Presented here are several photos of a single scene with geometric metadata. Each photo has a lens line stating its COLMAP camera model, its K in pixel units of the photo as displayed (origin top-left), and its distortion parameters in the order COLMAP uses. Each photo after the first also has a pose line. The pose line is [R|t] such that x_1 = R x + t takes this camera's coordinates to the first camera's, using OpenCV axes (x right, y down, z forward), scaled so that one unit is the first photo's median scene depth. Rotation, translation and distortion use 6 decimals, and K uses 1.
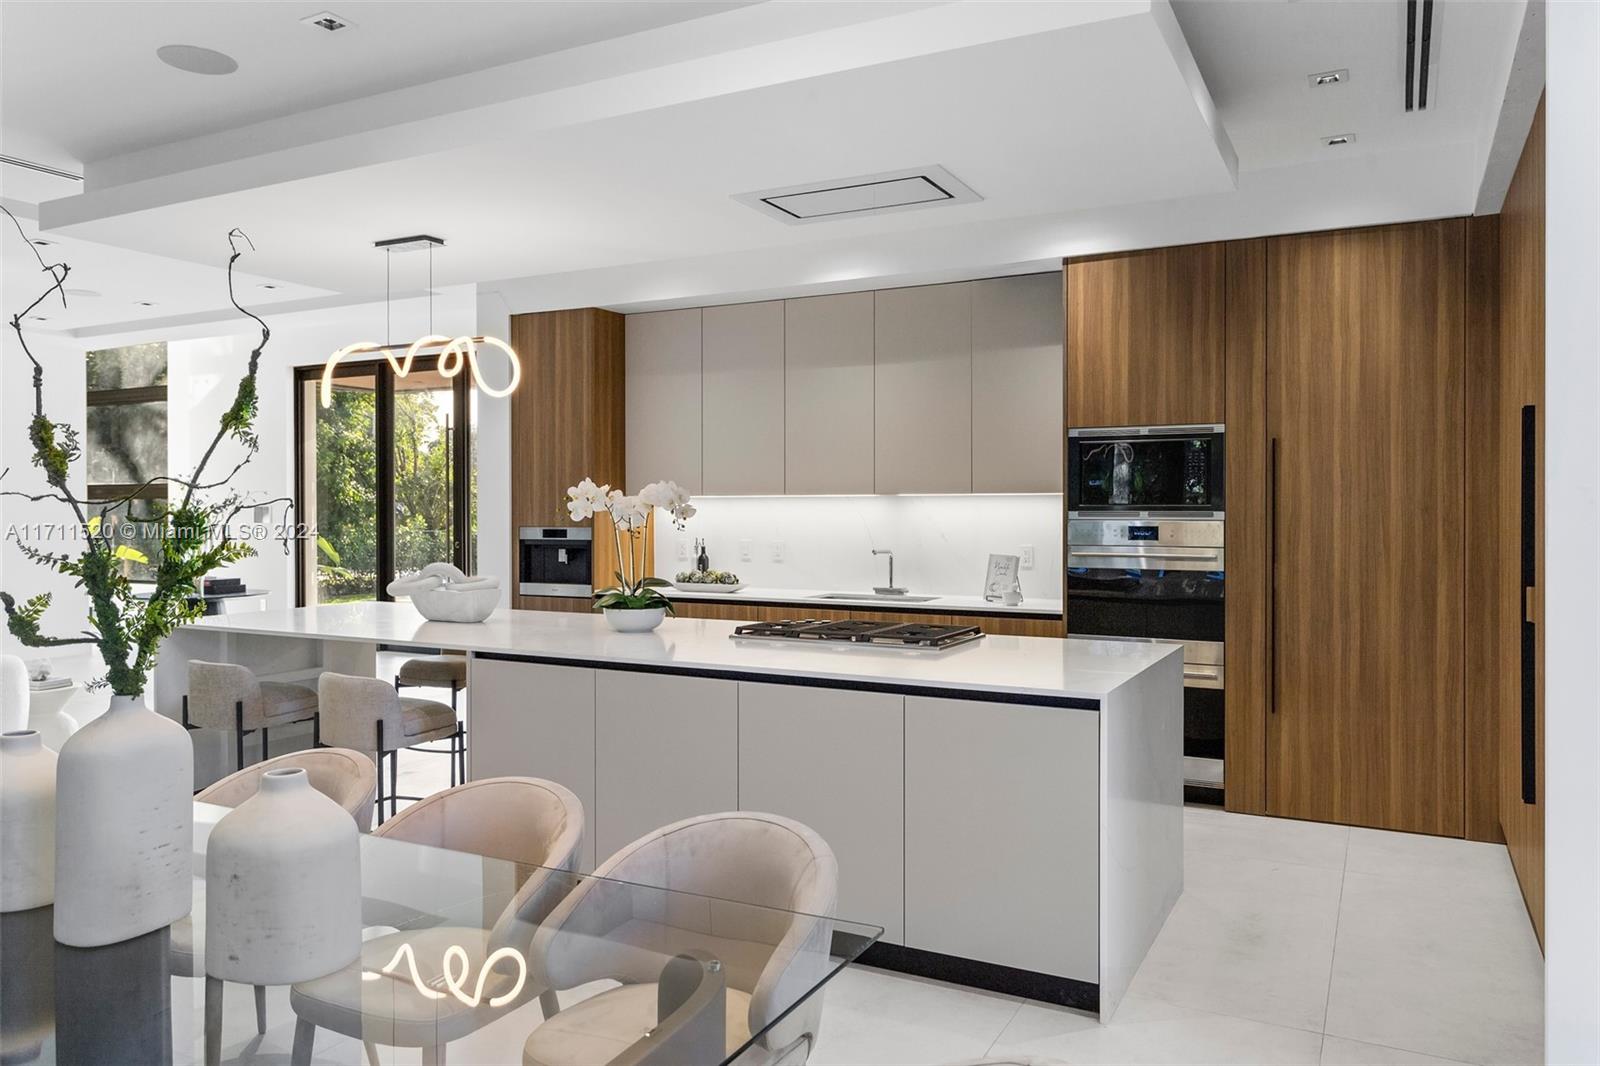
lens RADIAL K [[1126.1, 0, 801.6], [0, 1126.1, 509.2], [0, 0, 1]] dist [-0.001388, 0.003730]
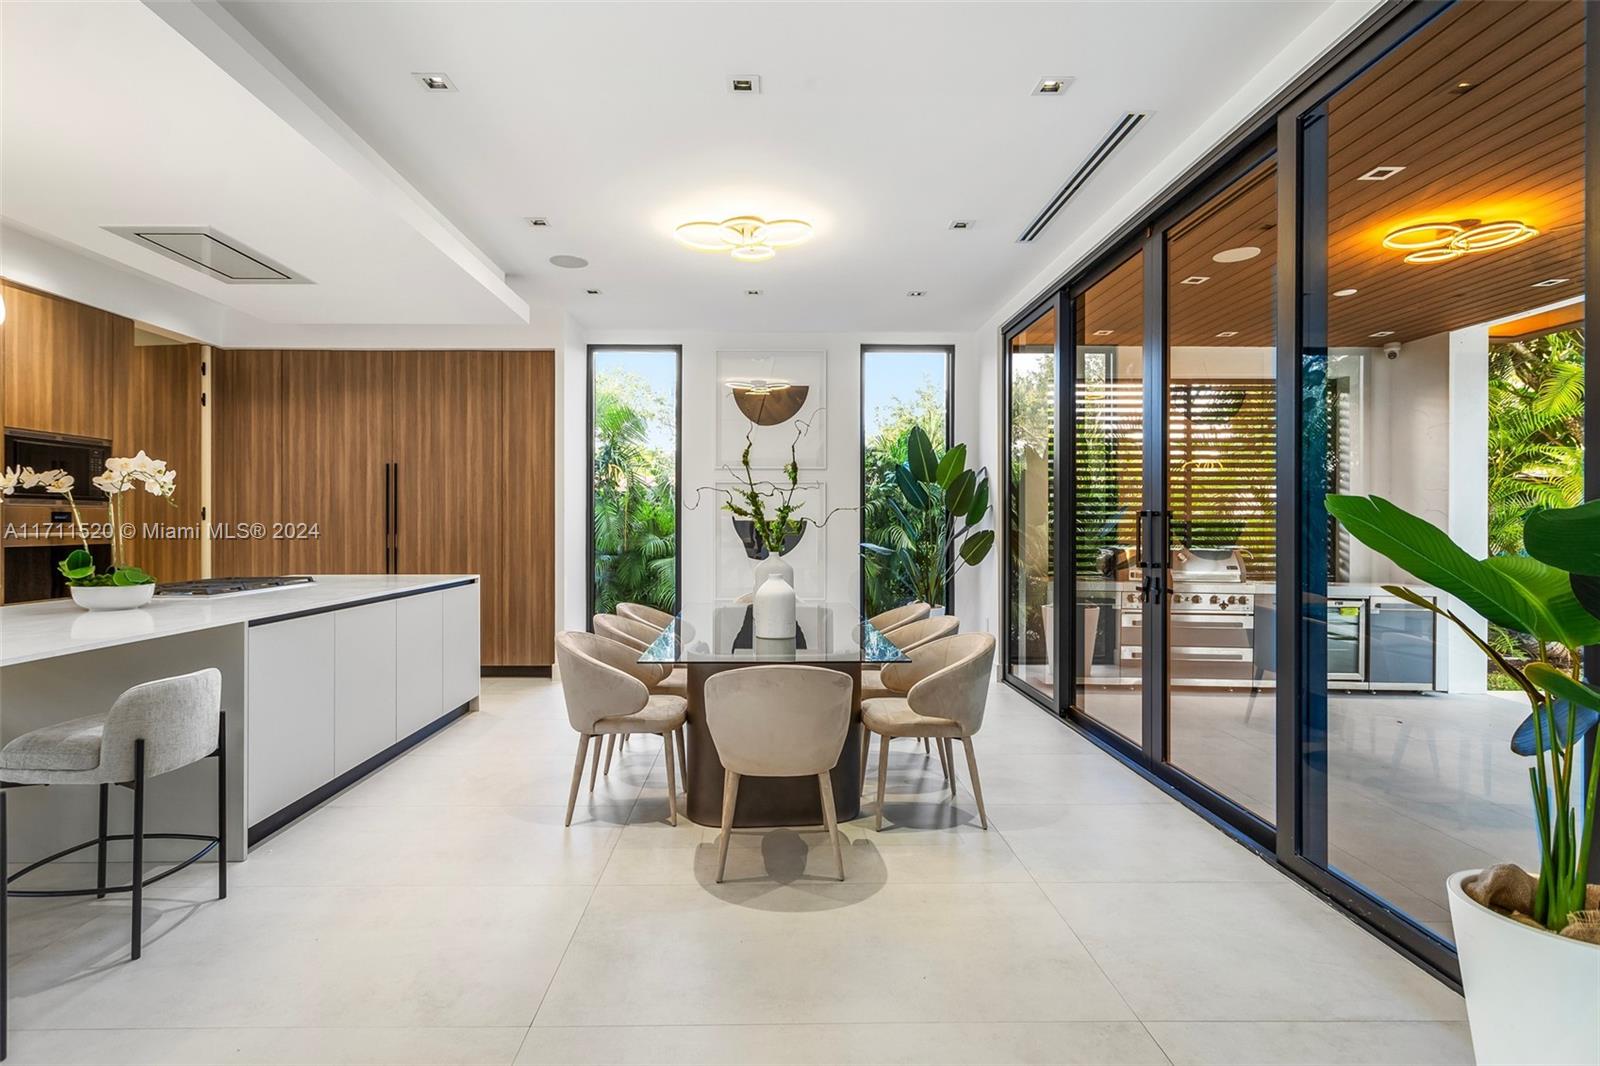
lens RADIAL K [[787.6, 0, 774.0], [0, 787.6, 525.2], [0, 0, 1]] dist [0.001877, 0.001193]
pose [[-0.469388, -0.001113, 0.882991, -0.888447], [0.003544, 0.999989, 0.003144, 0.031121], [-0.882985, 0.004606, -0.469379, 0.706970]]
